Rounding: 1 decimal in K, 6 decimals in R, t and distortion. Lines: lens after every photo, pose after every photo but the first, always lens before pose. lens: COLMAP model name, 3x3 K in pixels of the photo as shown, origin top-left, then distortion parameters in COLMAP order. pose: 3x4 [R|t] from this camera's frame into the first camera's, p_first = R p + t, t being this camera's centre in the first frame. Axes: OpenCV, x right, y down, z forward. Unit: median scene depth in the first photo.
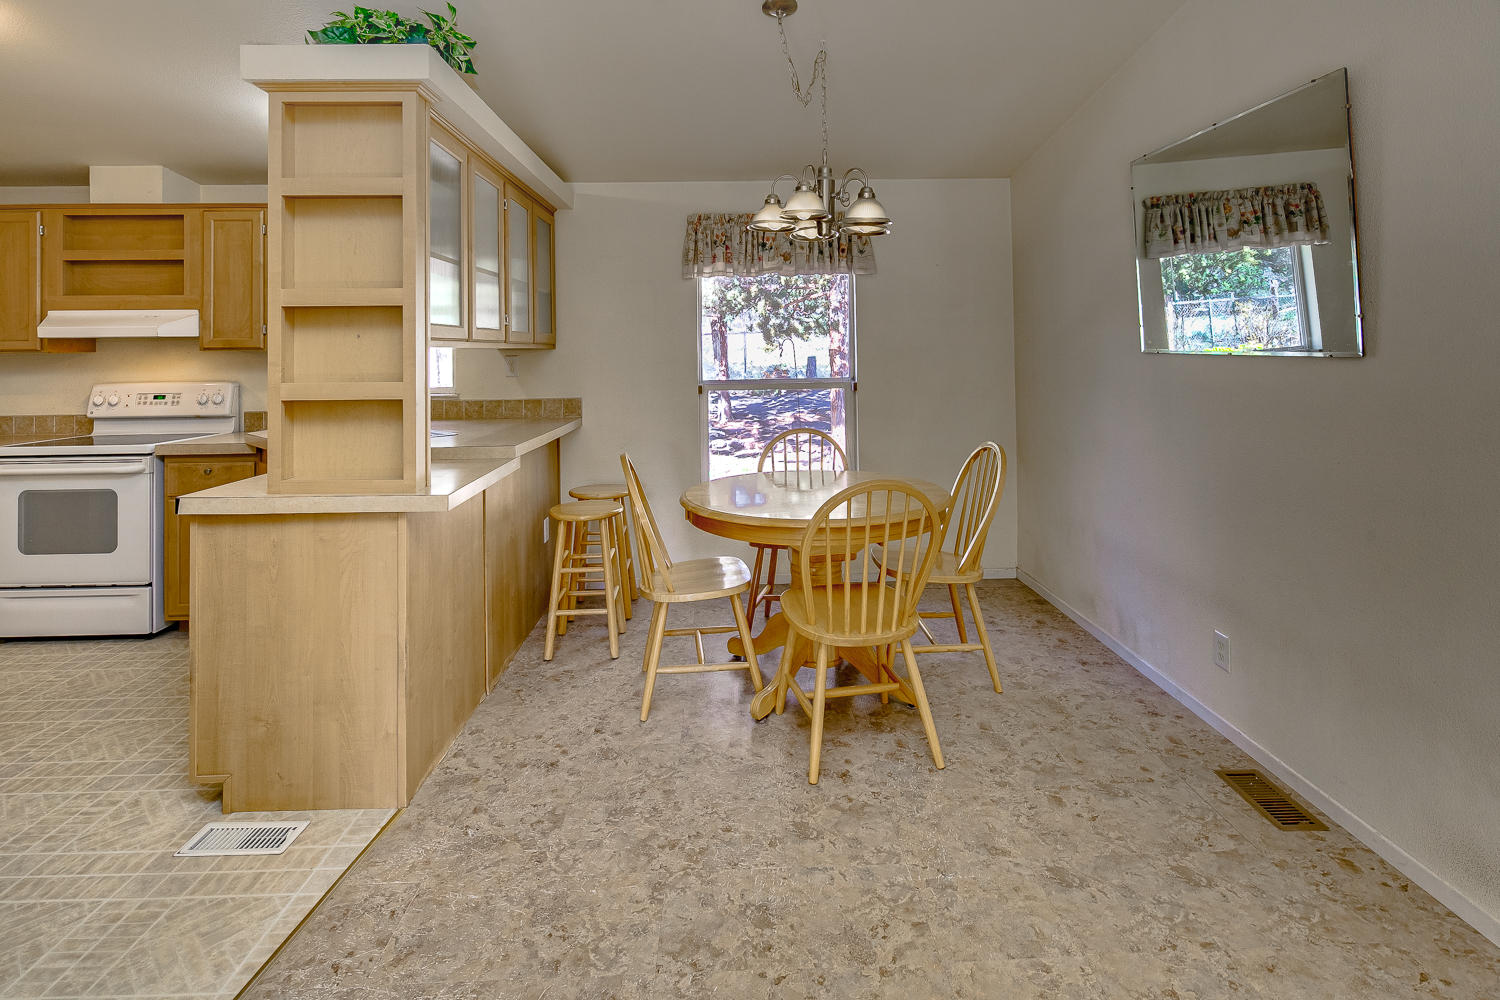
lens RADIAL K [[733.8, 0, 753.5], [0, 733.8, 335.4], [0, 0, 1]] dist [-0.001622, -0.002278]
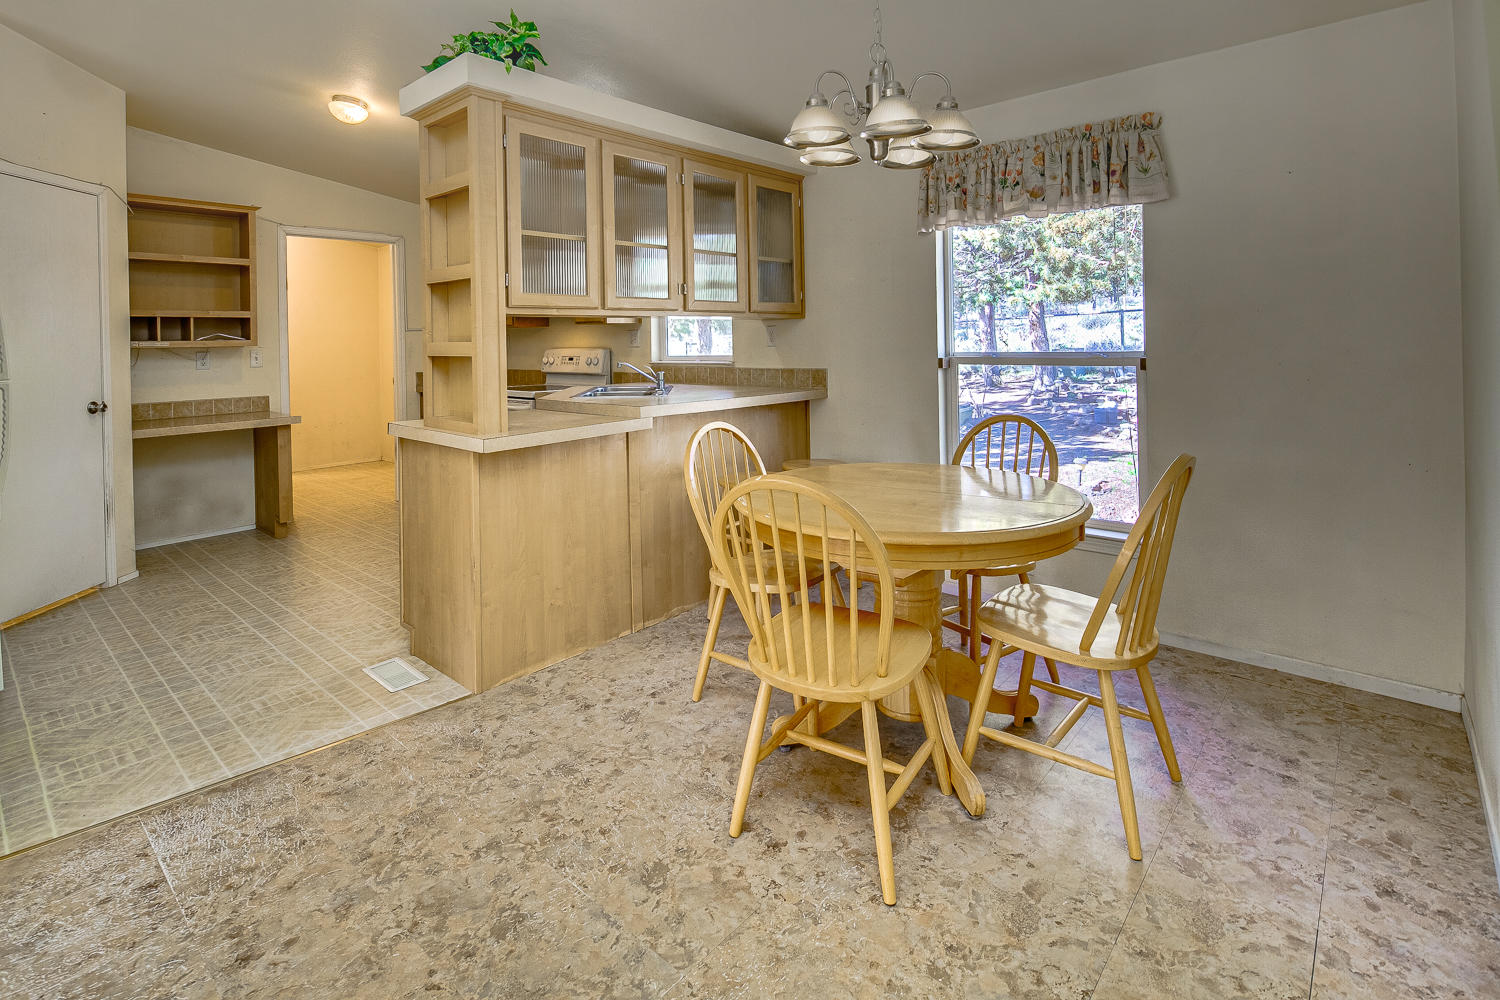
lens RADIAL K [[733.8, 0, 753.5], [0, 733.8, 335.4], [0, 0, 1]] dist [-0.001622, -0.002278]
pose [[0.726262, -0.002421, -0.687413, 0.612767], [0.020697, 0.999617, 0.018346, 0.037802], [0.687106, -0.027551, 0.726035, 0.407652]]
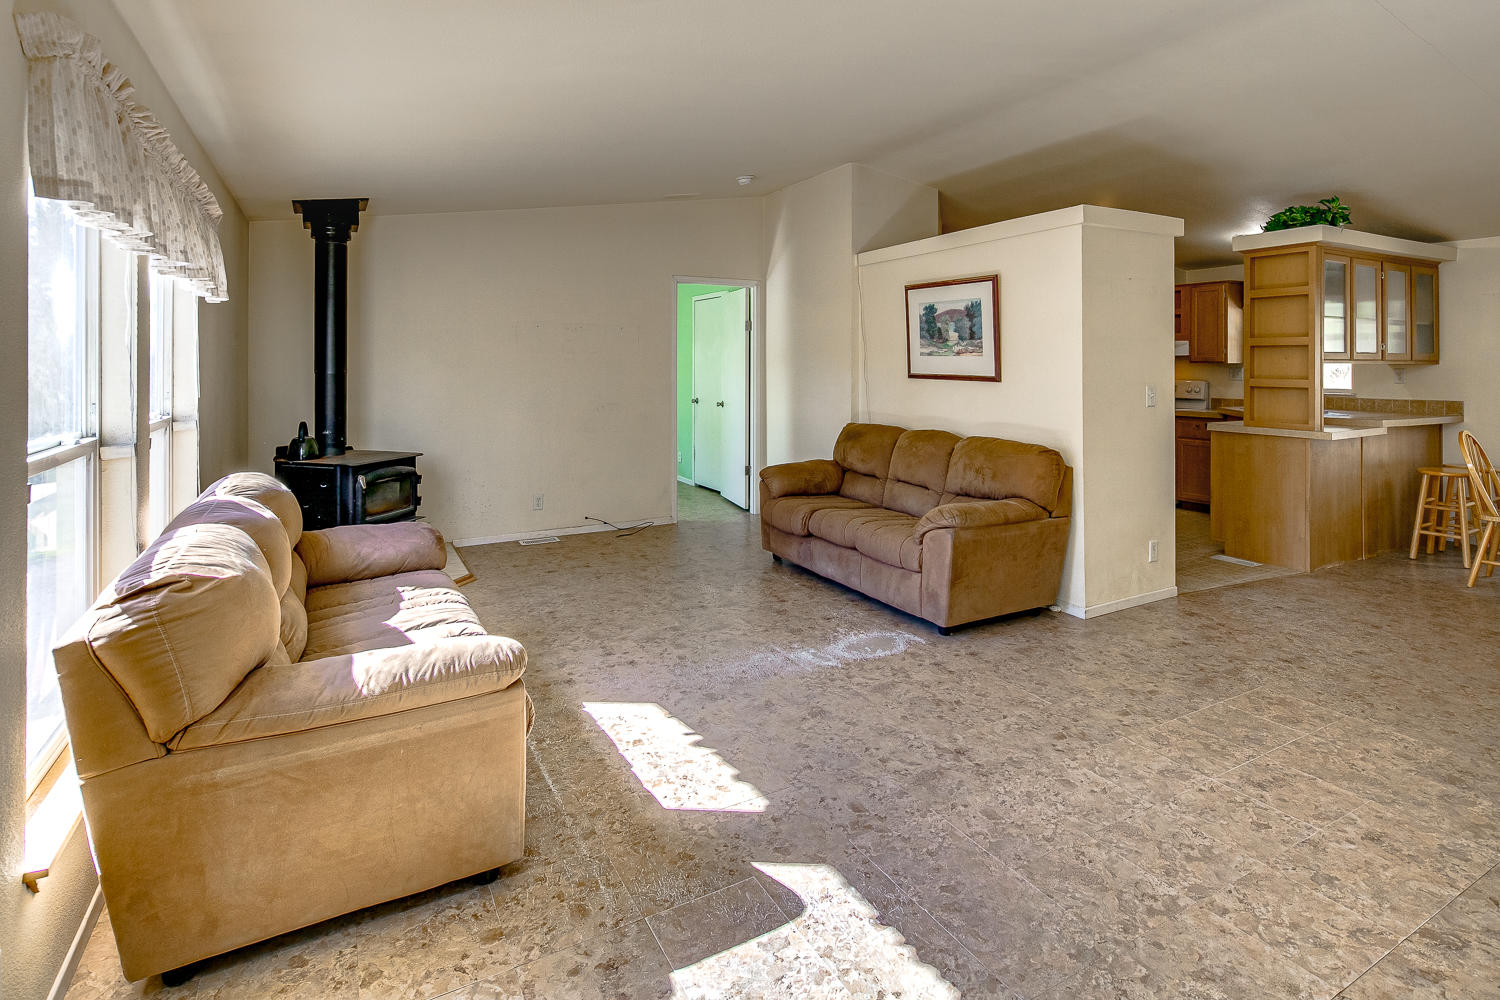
lens RADIAL K [[737.2, 0, 743.7], [0, 737.2, 360.7], [0, 0, 1]] dist [-0.000907, -0.000095]
pose [[0.442168, 0.008500, -0.896892, 0.677126], [0.010483, 0.999838, 0.014644, -0.038720], [0.896871, -0.015877, 0.442008, -1.343103]]
